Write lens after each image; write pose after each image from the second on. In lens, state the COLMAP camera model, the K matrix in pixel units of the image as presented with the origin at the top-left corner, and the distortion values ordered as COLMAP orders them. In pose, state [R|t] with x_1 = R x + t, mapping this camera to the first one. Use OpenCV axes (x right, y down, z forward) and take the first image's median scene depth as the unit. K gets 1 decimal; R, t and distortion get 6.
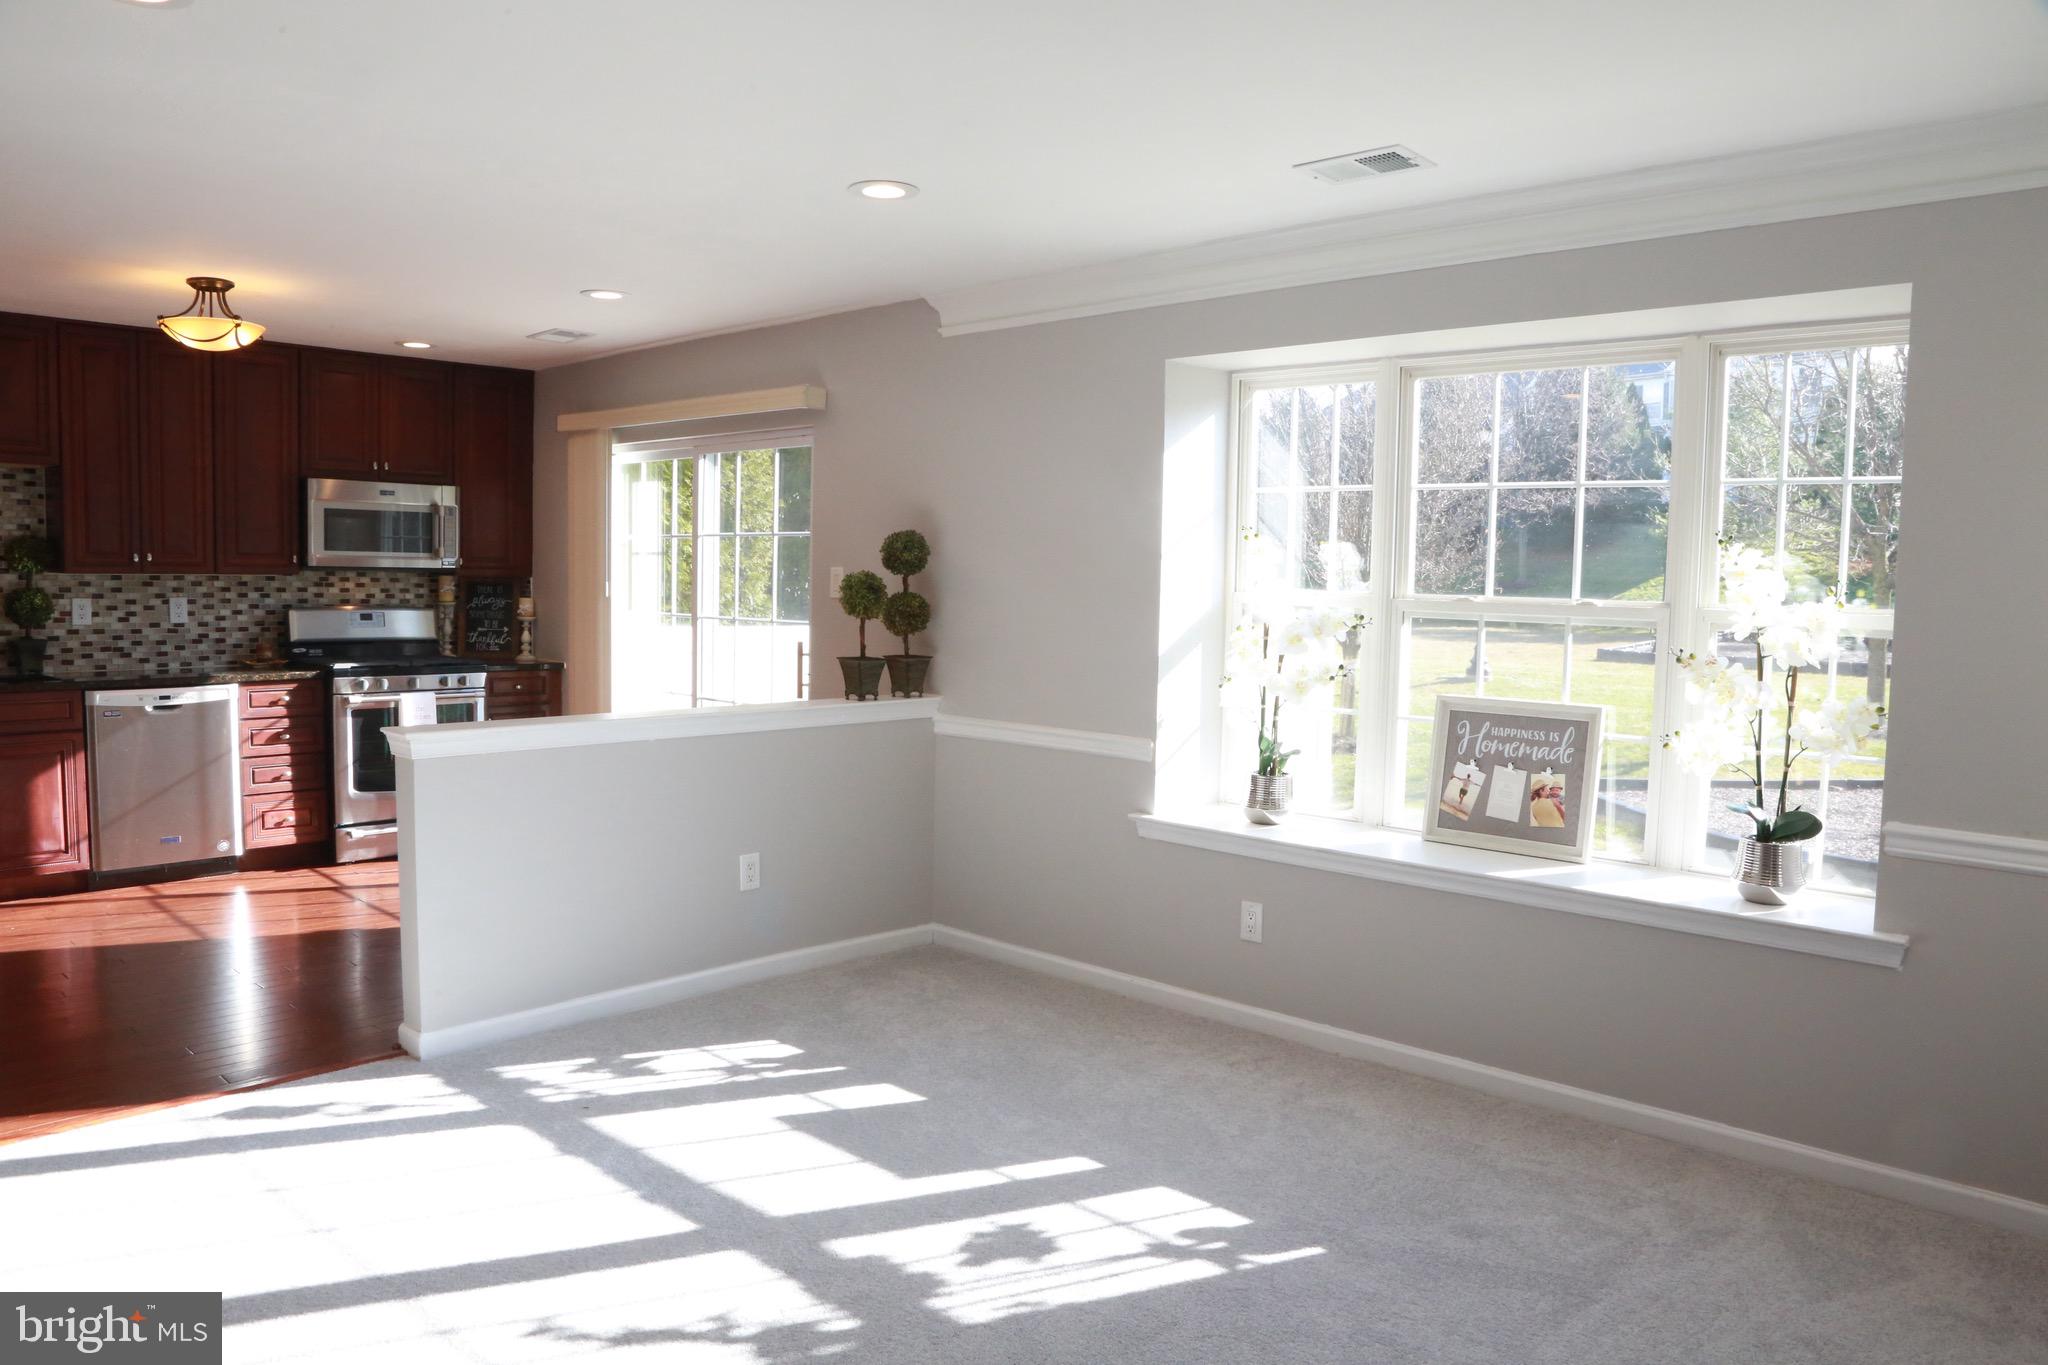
lens RADIAL K [[1405.9, 0, 1024.4], [0, 1405.9, 697.6], [0, 0, 1]] dist [-0.117123, 0.061000]
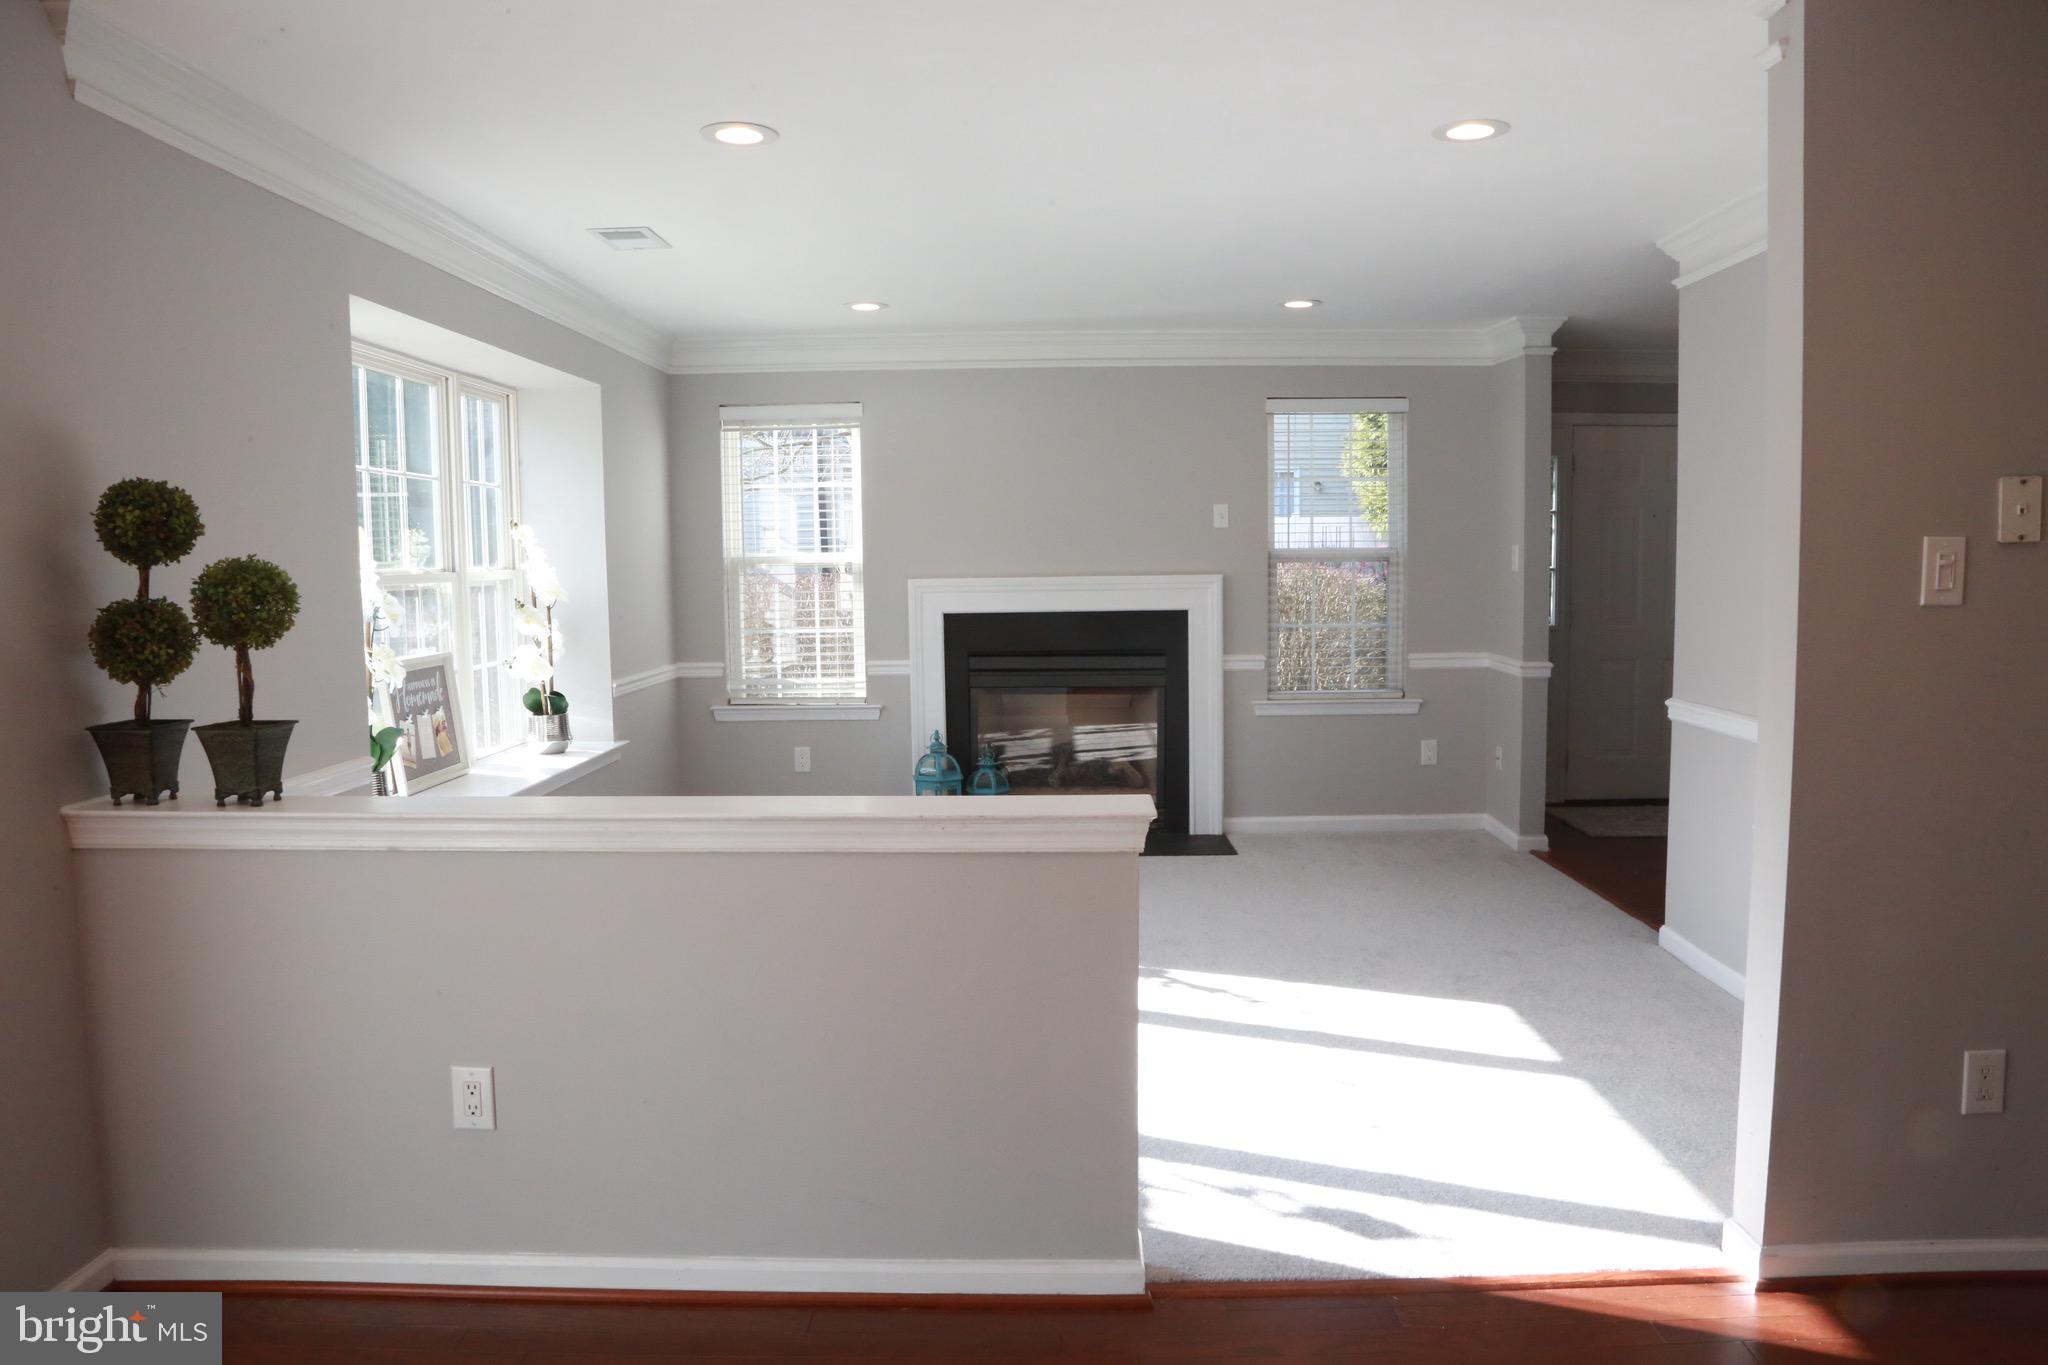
lens RADIAL K [[1405.9, 0, 1040.7], [0, 1405.9, 682.9], [0, 0, 1]] dist [-0.117123, 0.061000]
pose [[-0.679076, -0.079730, 0.729725, -0.757709], [0.058814, 0.984979, 0.162351, -0.118895], [-0.731708, 0.153167, -0.664186, 1.231911]]
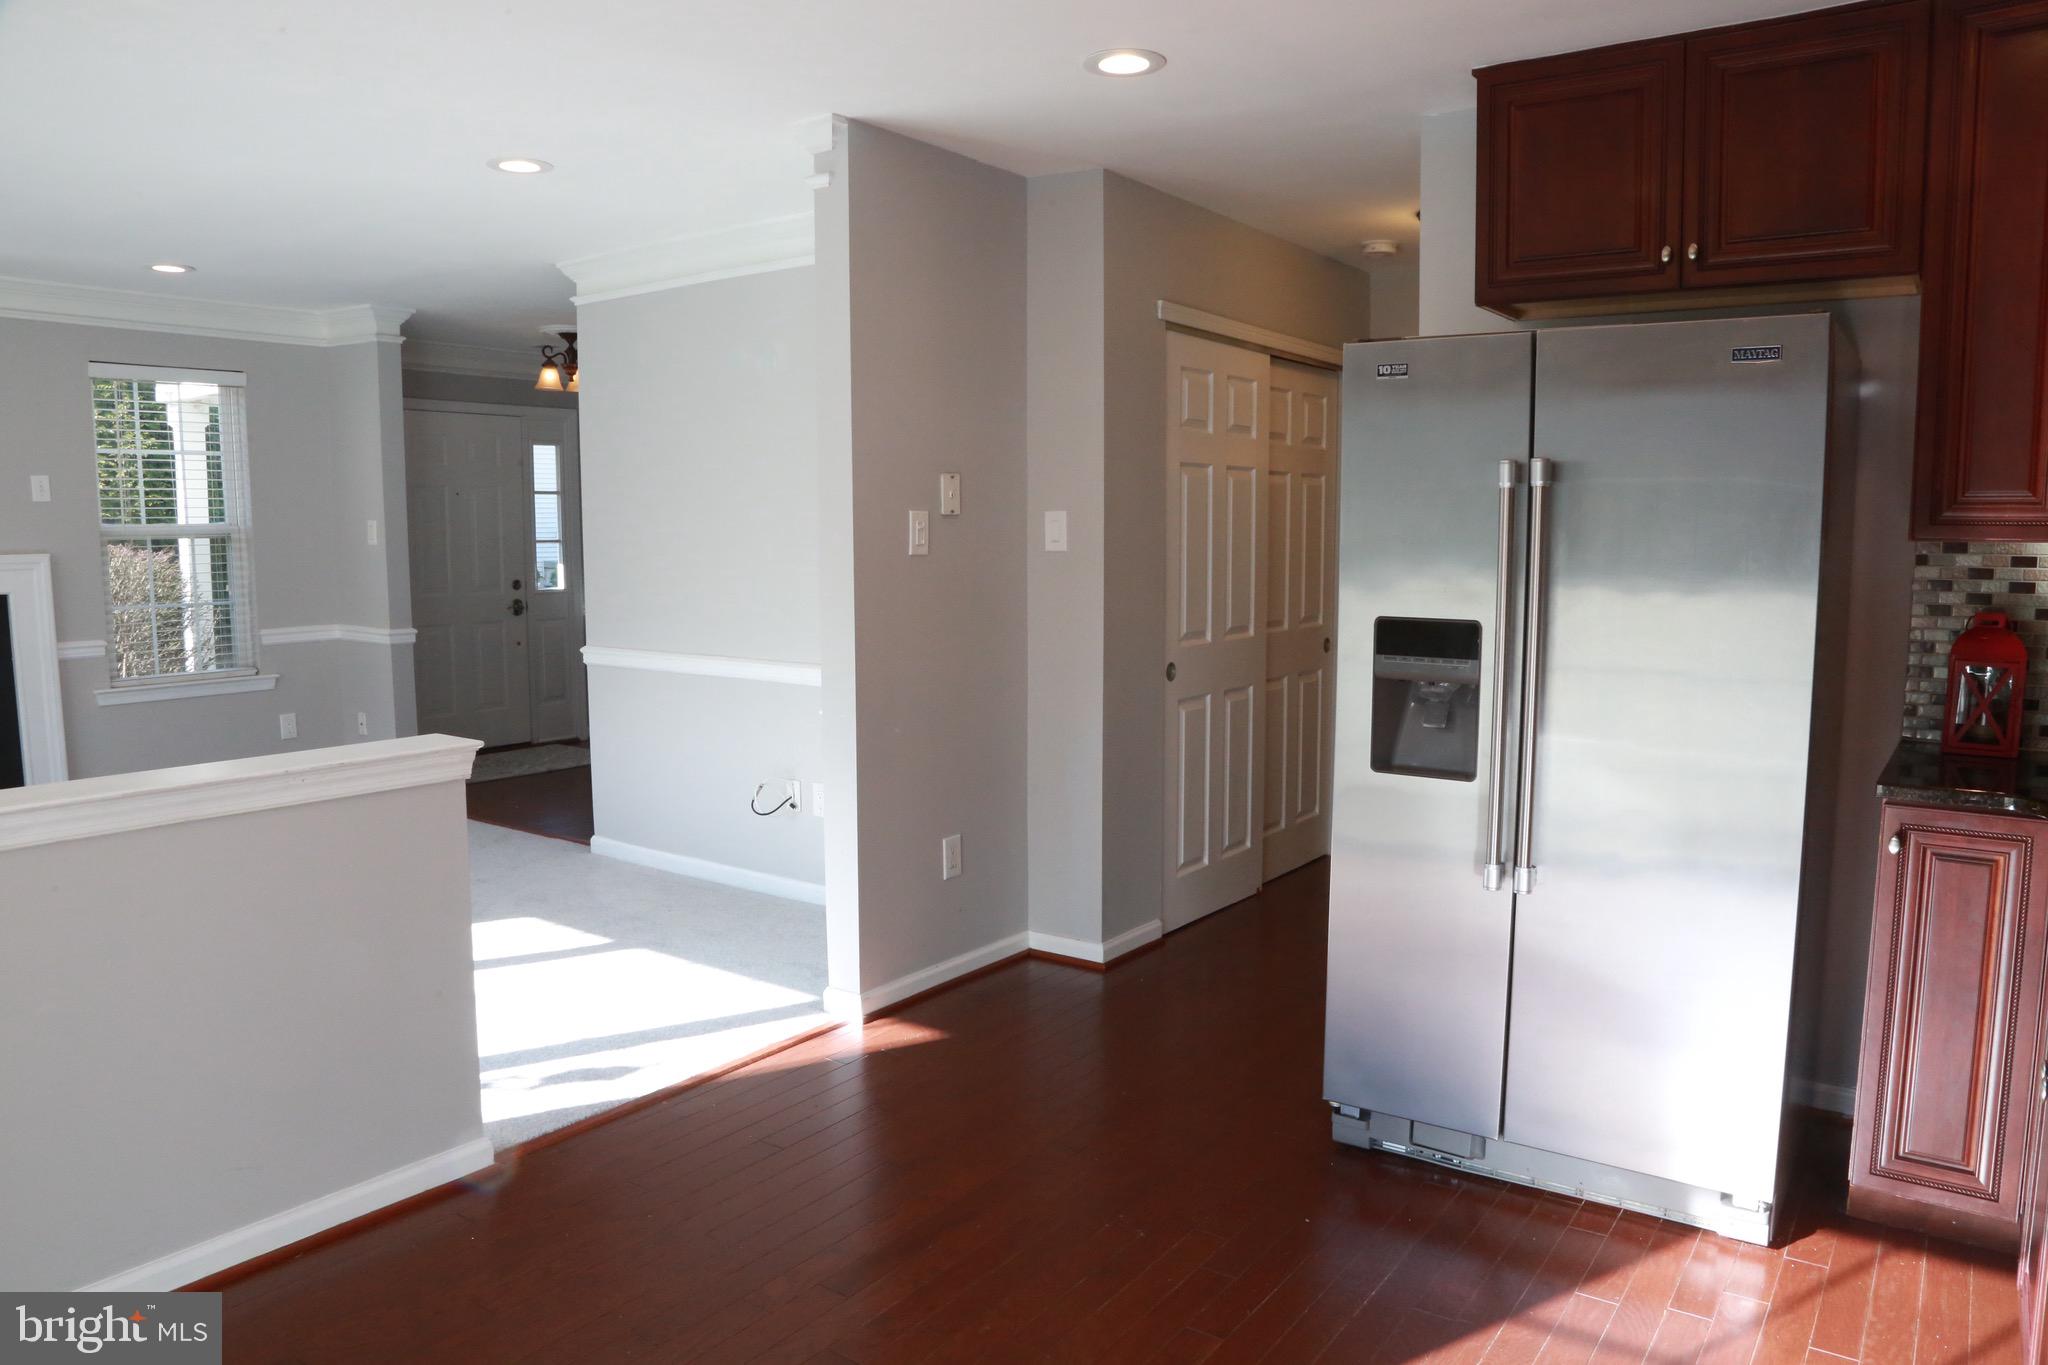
lens RADIAL K [[1405.9, 0, 1043.2], [0, 1405.9, 670.6], [0, 0, 1]] dist [-0.117123, 0.061000]
pose [[-0.990832, -0.003171, -0.135059, -0.566007], [-0.028331, 0.982372, 0.184778, -0.133568], [0.132092, 0.186910, -0.973456, 1.480638]]
